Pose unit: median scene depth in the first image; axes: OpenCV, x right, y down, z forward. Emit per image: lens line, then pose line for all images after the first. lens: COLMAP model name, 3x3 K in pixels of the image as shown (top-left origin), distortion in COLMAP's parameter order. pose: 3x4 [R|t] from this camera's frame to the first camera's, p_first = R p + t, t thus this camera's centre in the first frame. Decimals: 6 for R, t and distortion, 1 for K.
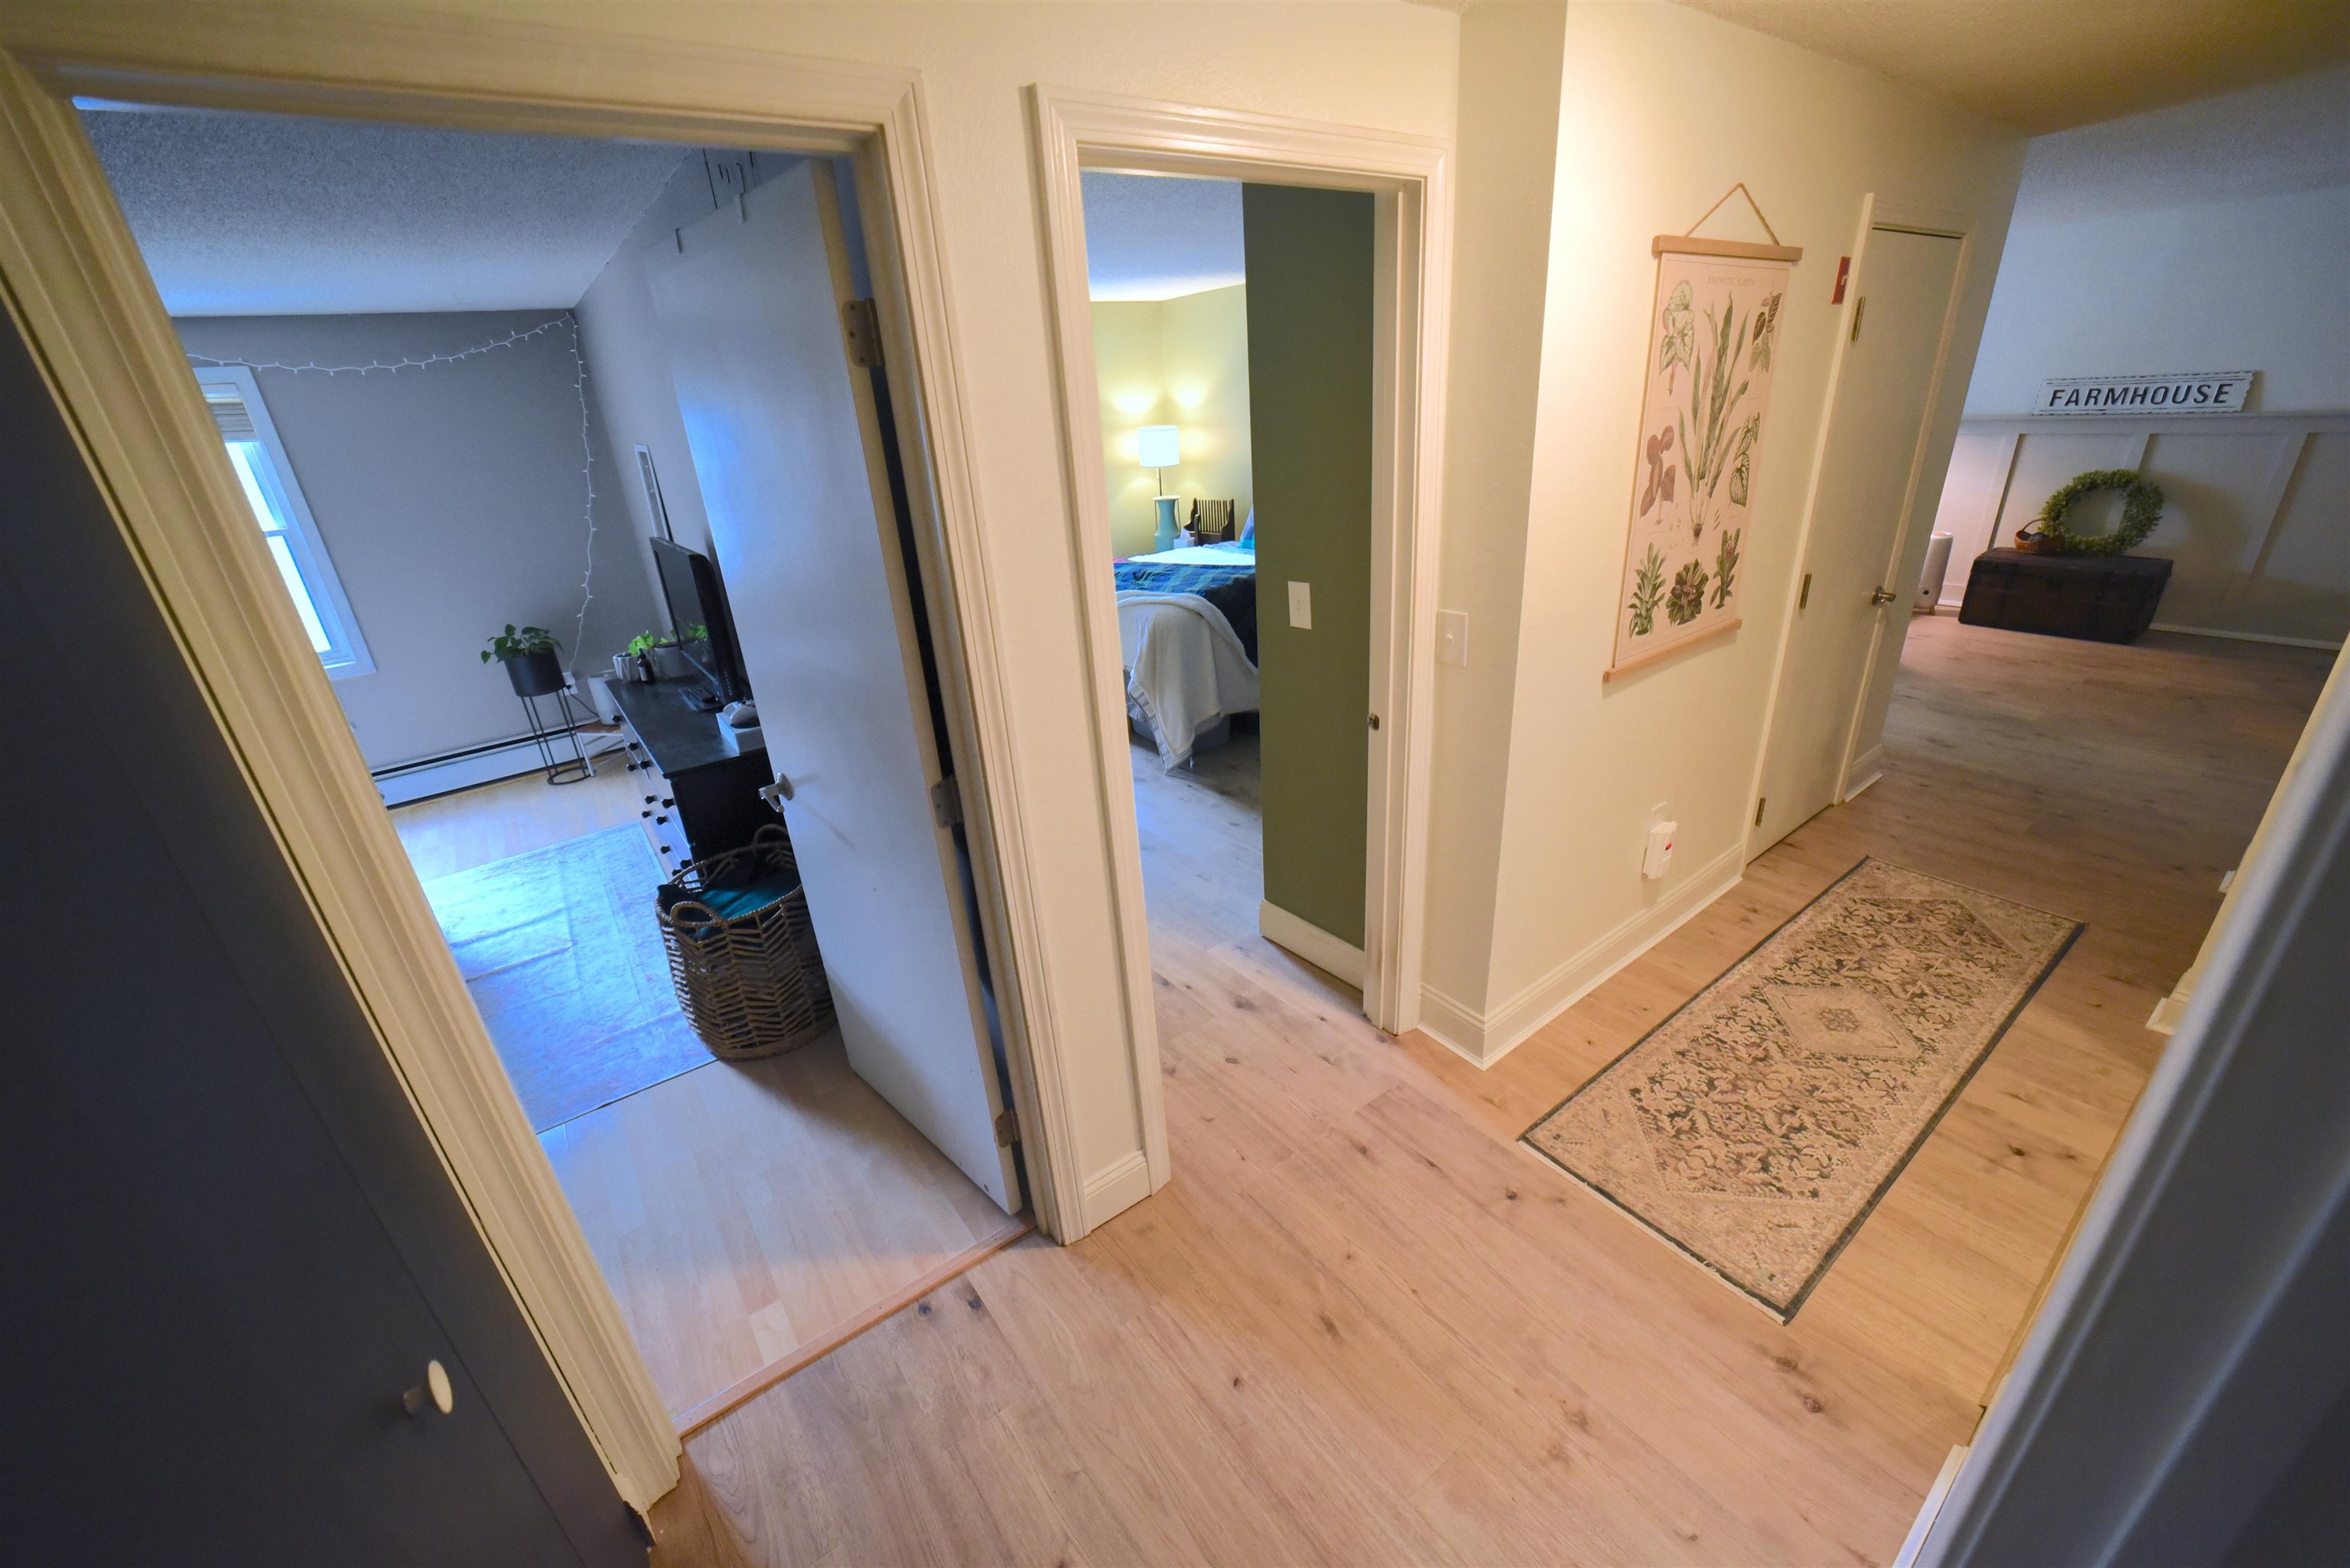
lens RADIAL K [[911.3, 0, 1184.7], [0, 911.3, 792.5], [0, 0, 1]] dist [-0.032675, 0.007406]
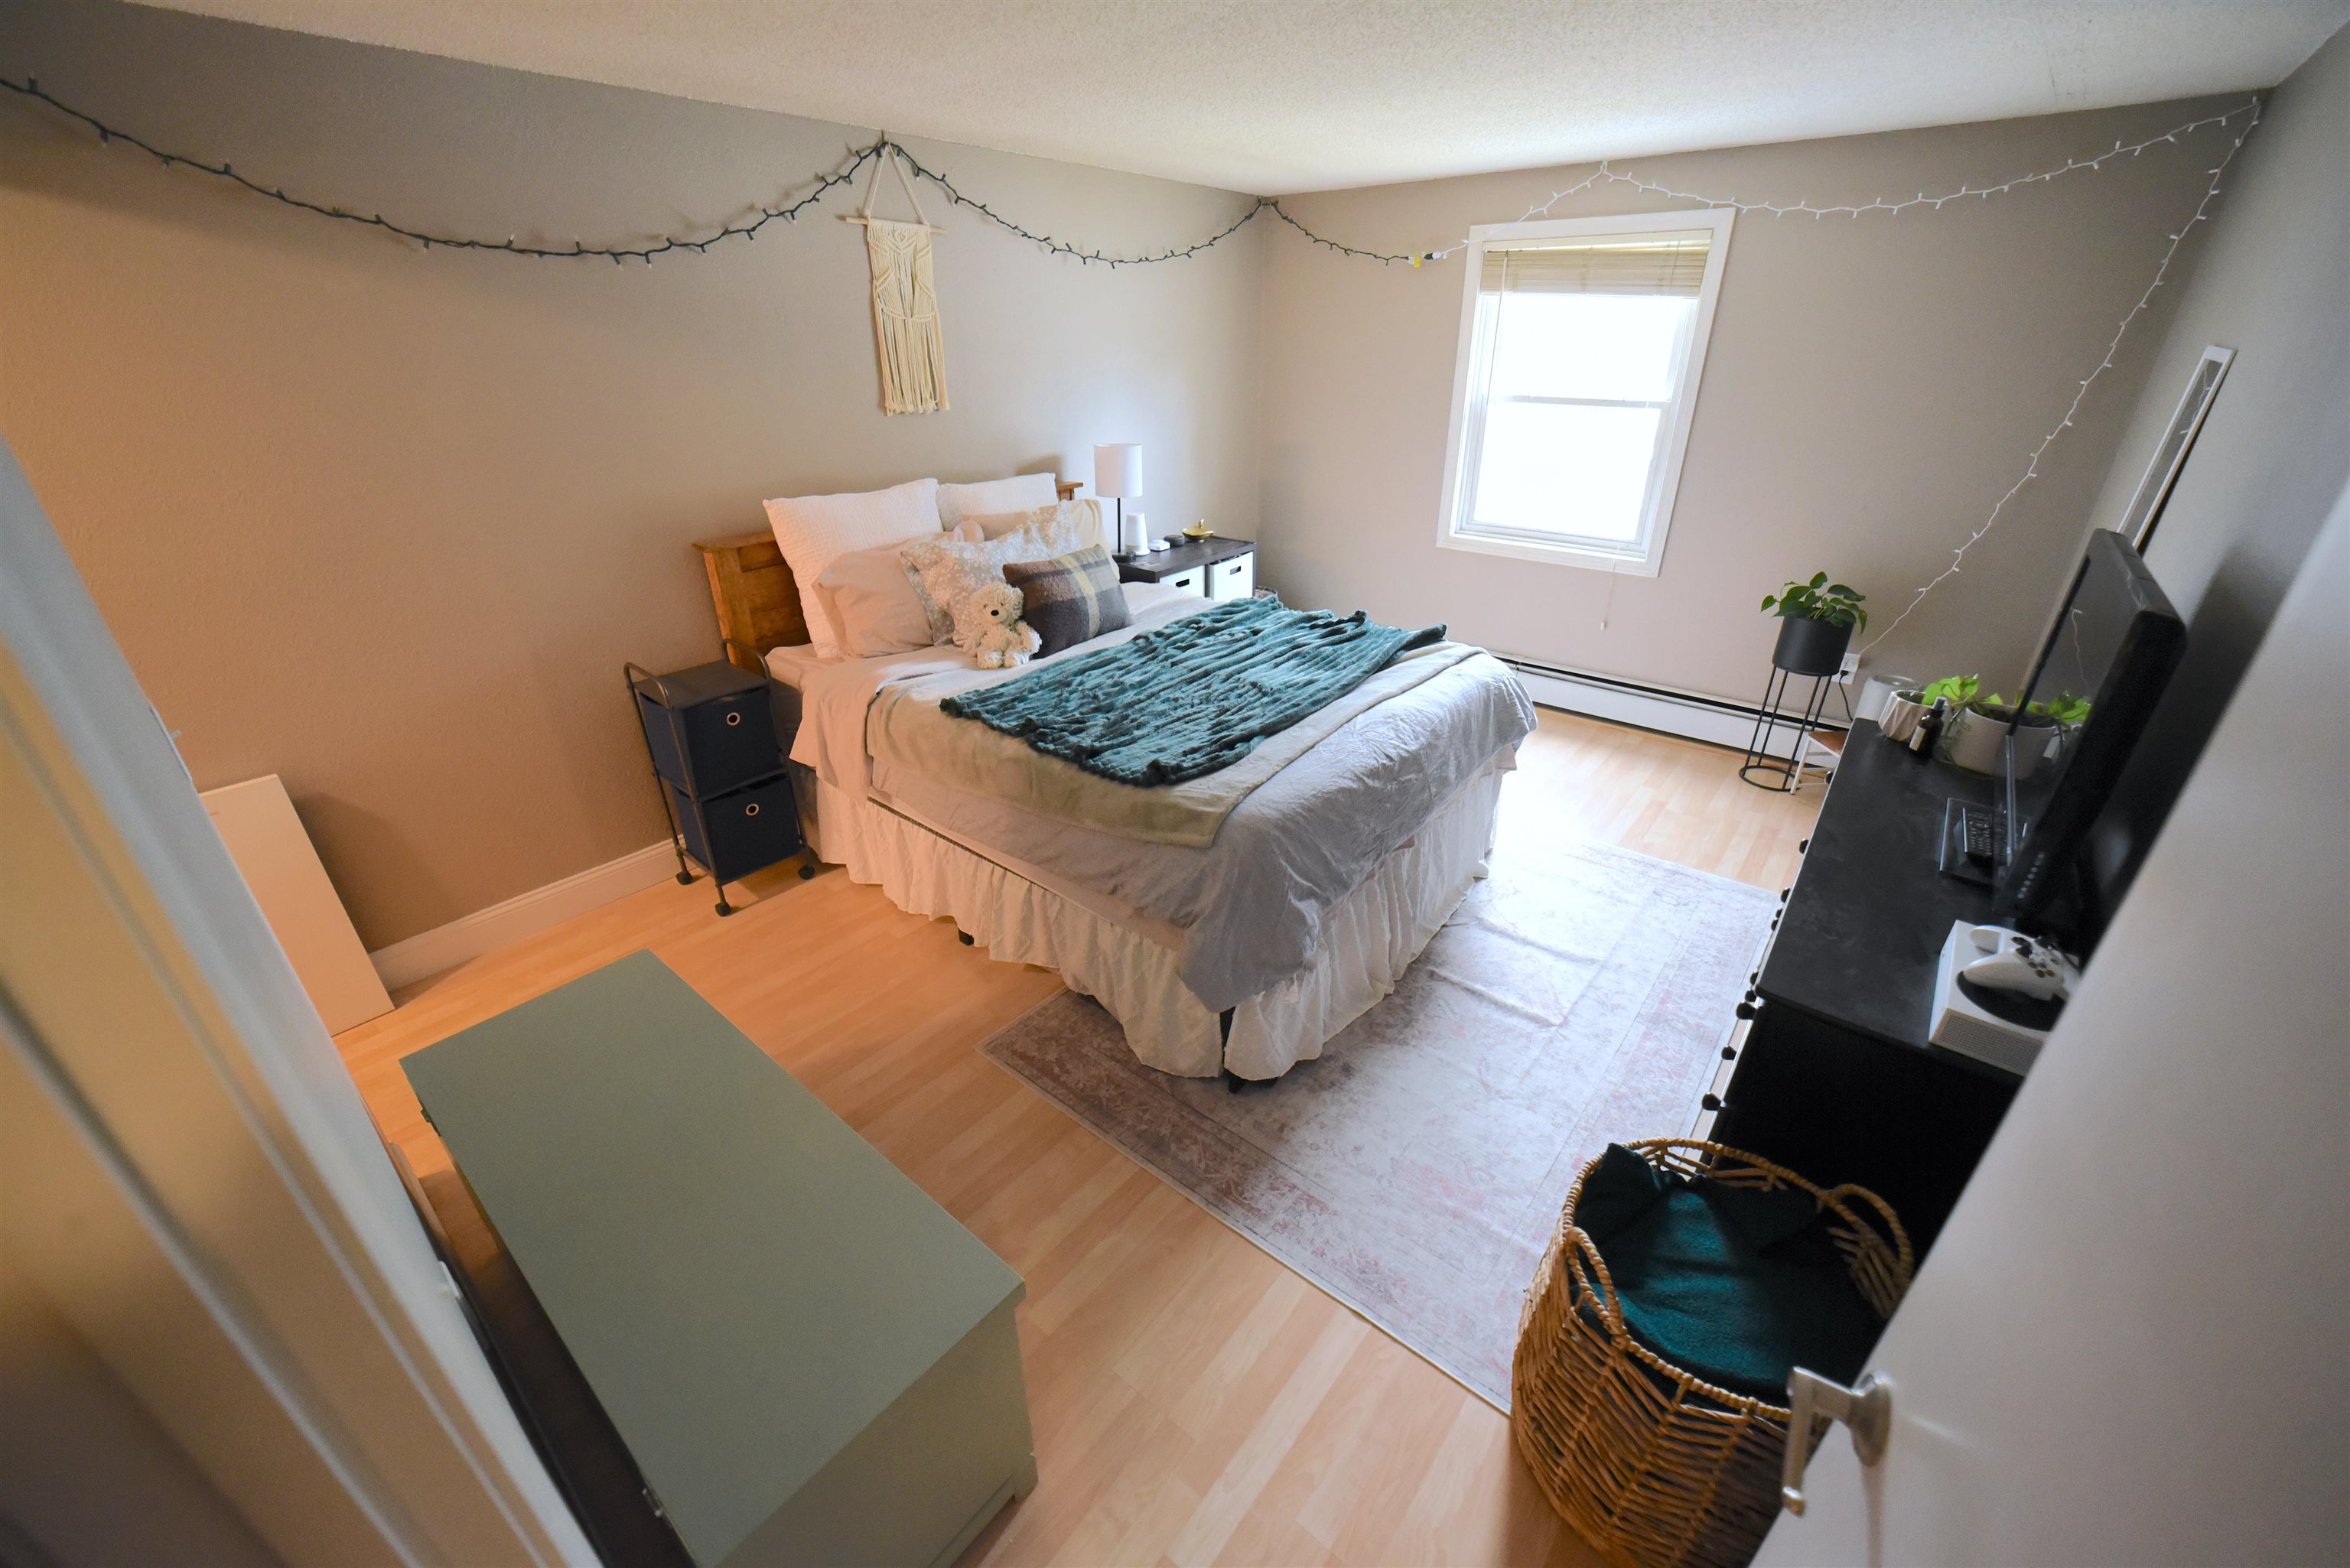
lens RADIAL K [[911.3, 0, 1172.9], [0, 911.3, 787.6], [0, 0, 1]] dist [-0.032675, 0.007406]
pose [[0.227953, 0.491439, -0.840551, -0.177446], [-0.394819, 0.835775, 0.381573, -0.121460], [0.890031, 0.244884, 0.384547, 0.302789]]
